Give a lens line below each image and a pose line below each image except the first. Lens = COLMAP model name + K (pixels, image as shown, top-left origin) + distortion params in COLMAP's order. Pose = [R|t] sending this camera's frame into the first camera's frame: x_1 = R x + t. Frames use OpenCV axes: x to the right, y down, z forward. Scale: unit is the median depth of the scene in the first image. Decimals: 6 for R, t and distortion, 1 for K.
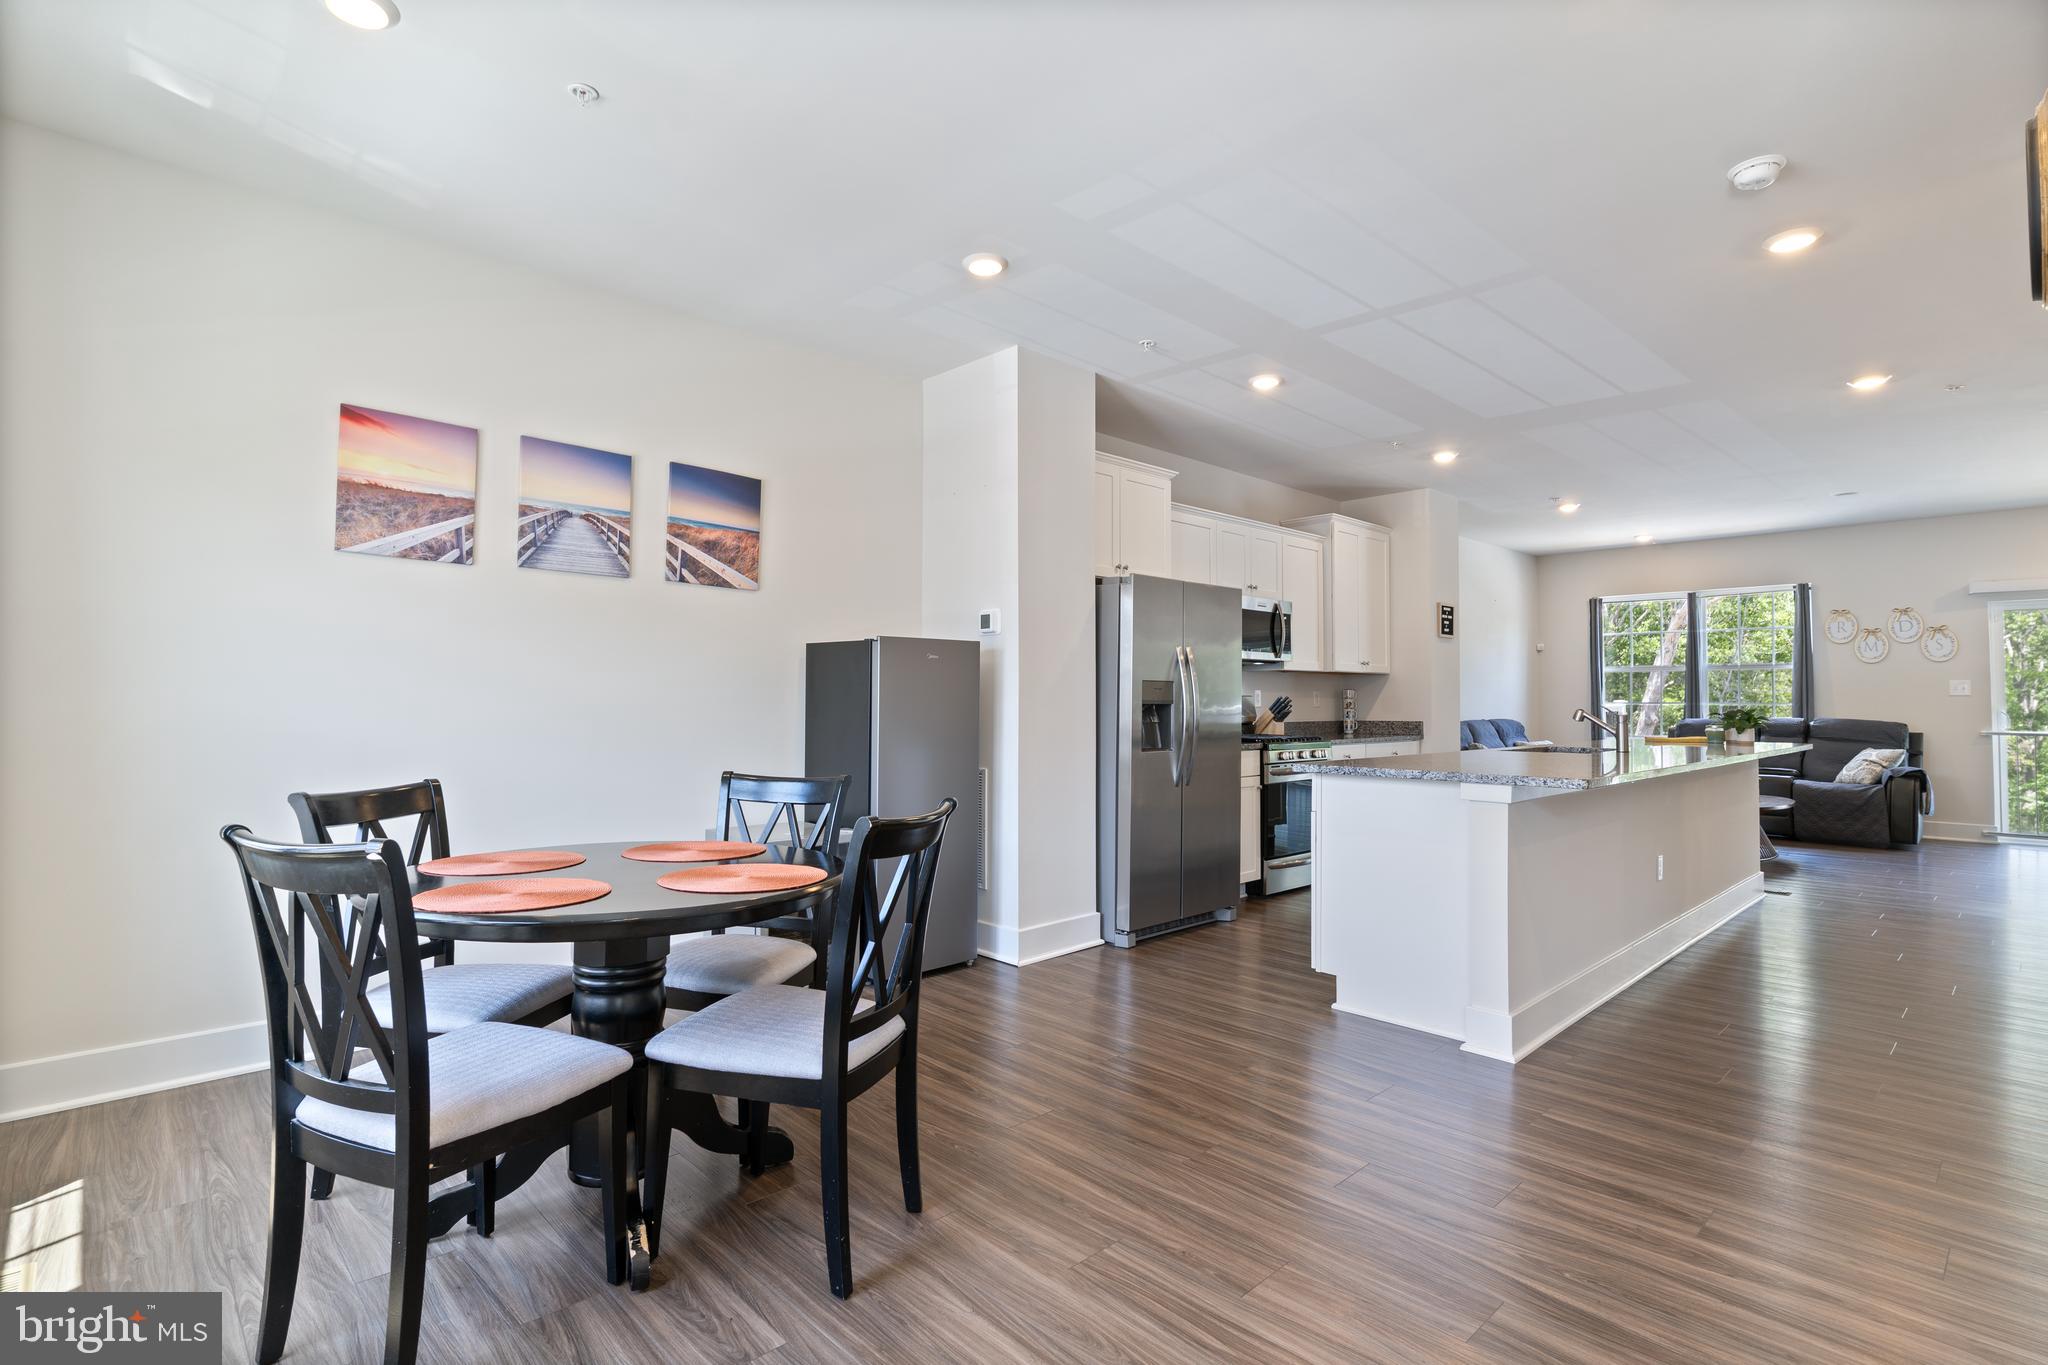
lens RADIAL K [[978.7, 0, 1005.8], [0, 978.7, 676.6], [0, 0, 1]] dist [-0.000579, 0.001081]
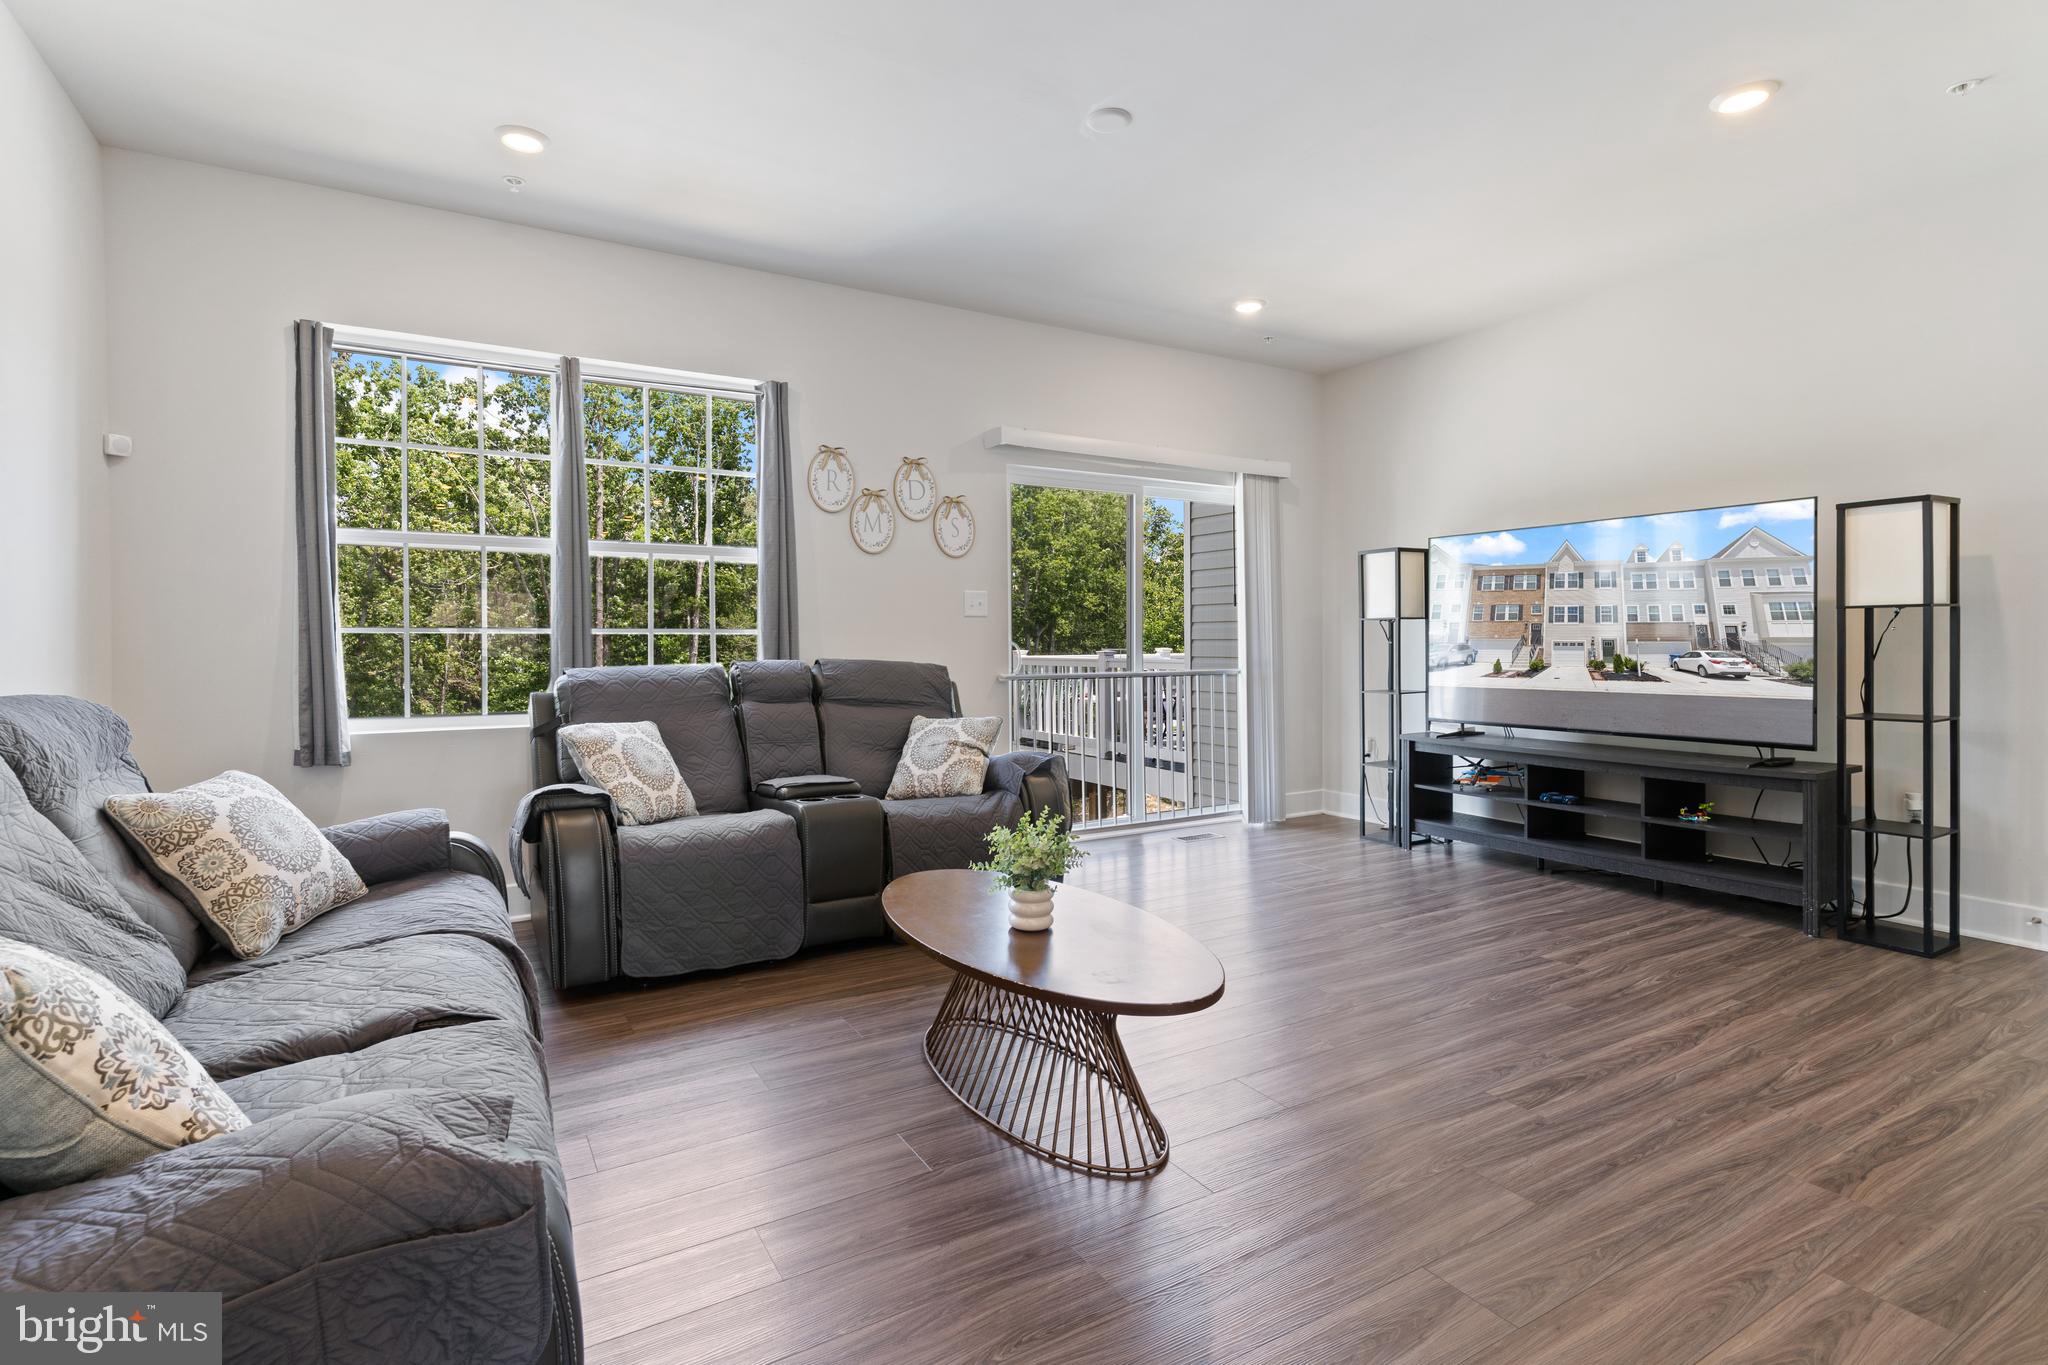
lens RADIAL K [[985.0, 0, 1015.0], [0, 985.0, 654.7], [0, 0, 1]] dist [0.000625, 0.001005]
pose [[0.216371, -0.019879, 0.976109, 0.567738], [-0.018535, 0.999529, 0.024465, 0.040117], [-0.976135, -0.023386, 0.215900, 1.221420]]
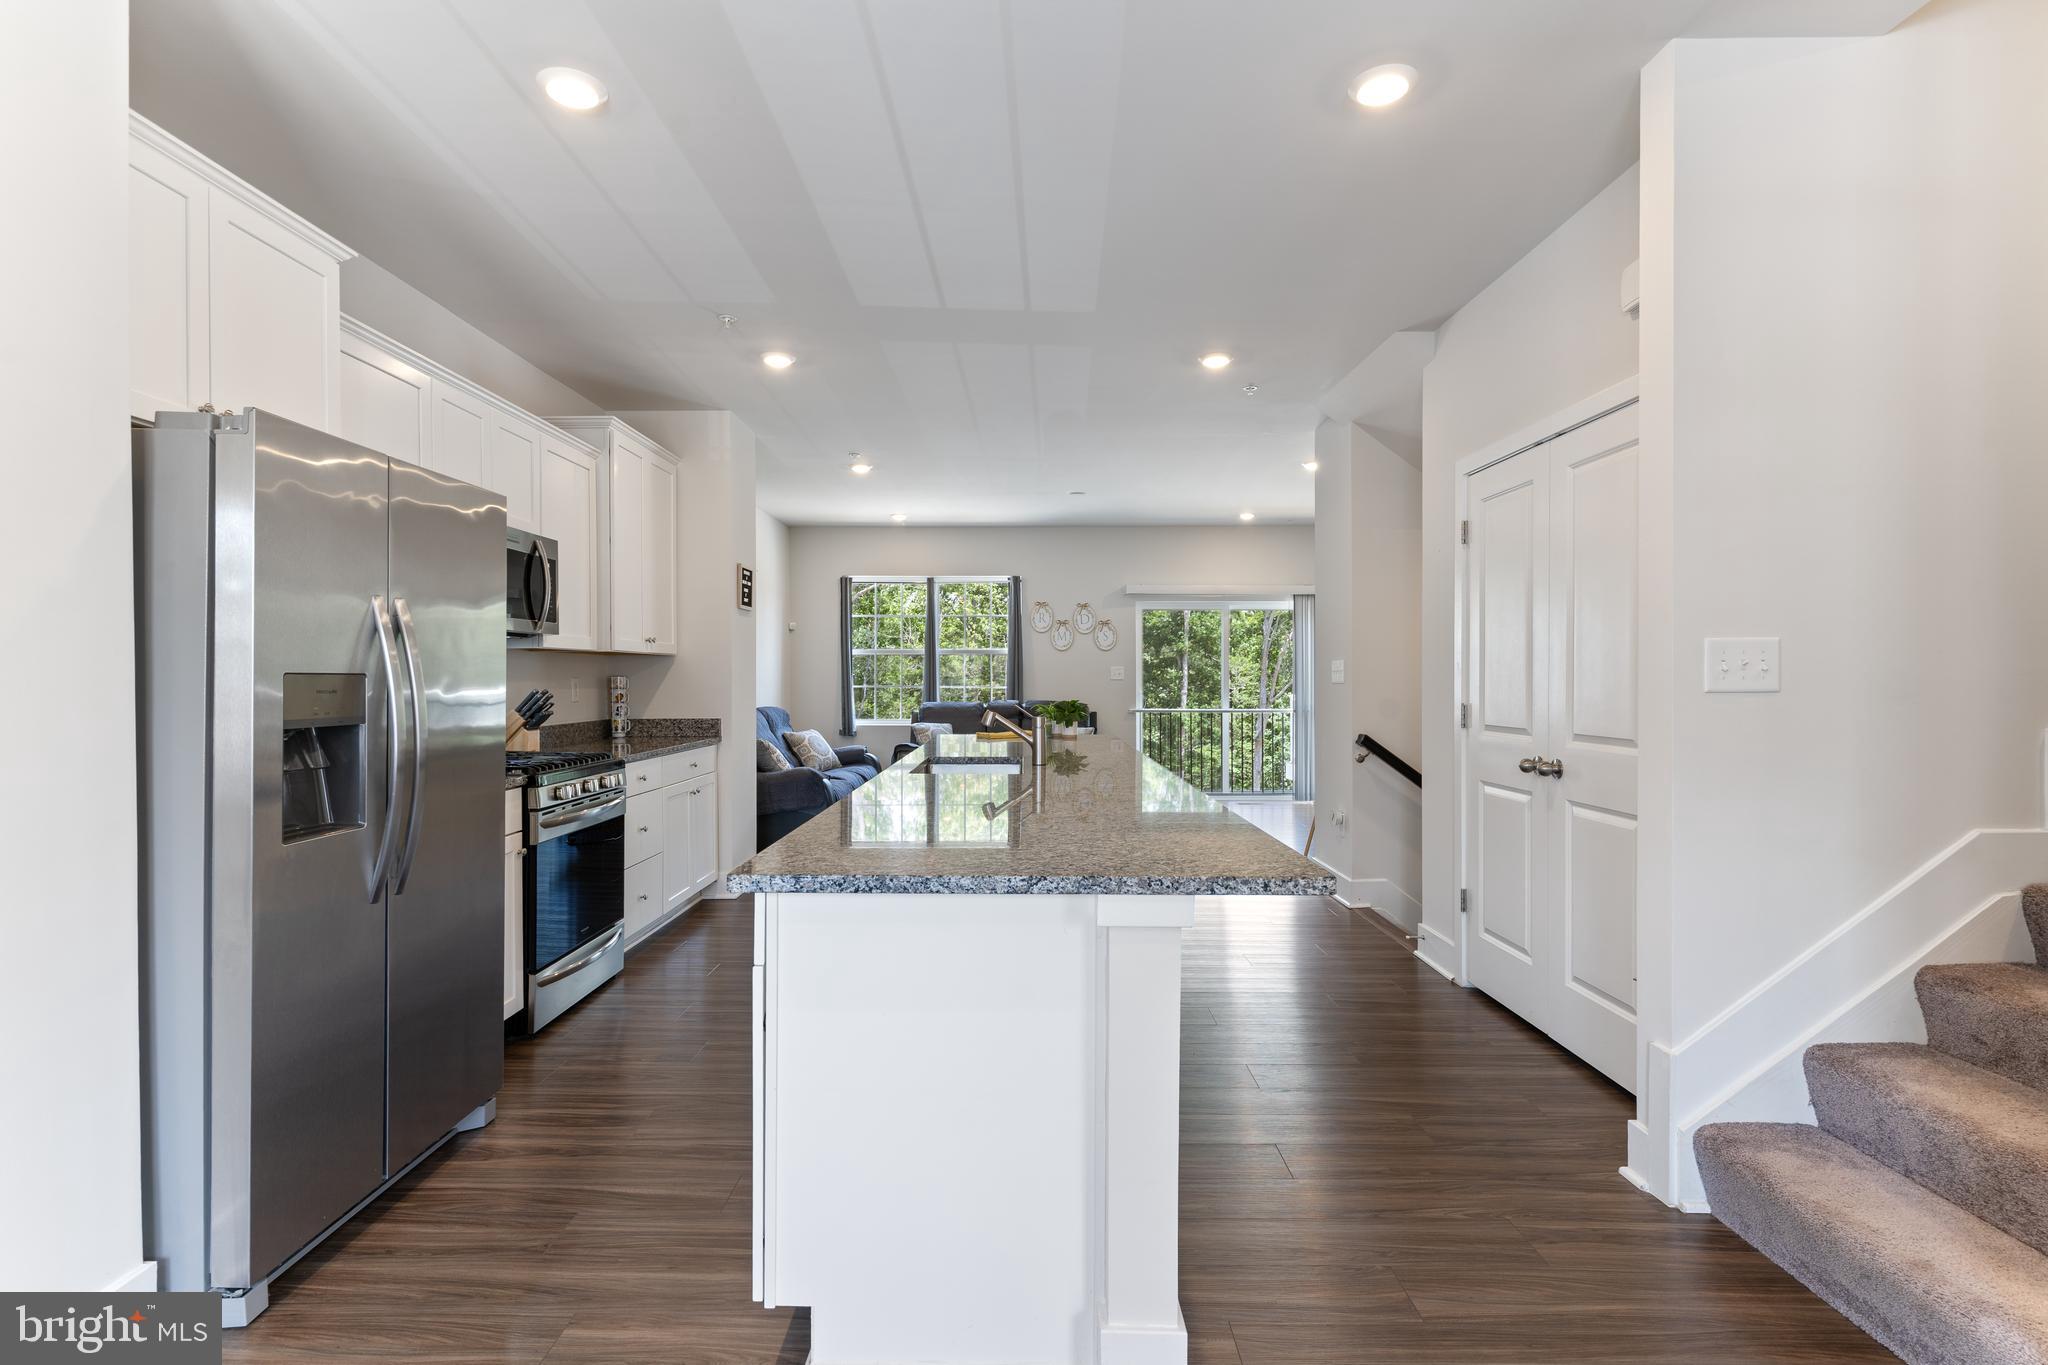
lens RADIAL K [[978.0, 0, 1016.9], [0, 978.0, 683.8], [0, 0, 1]] dist [0.000183, 0.001380]
pose [[0.687865, -0.007336, 0.725801, 0.042272], [-0.016289, 0.999541, 0.025540, -0.005410], [-0.725656, -0.029390, 0.687430, 0.393082]]
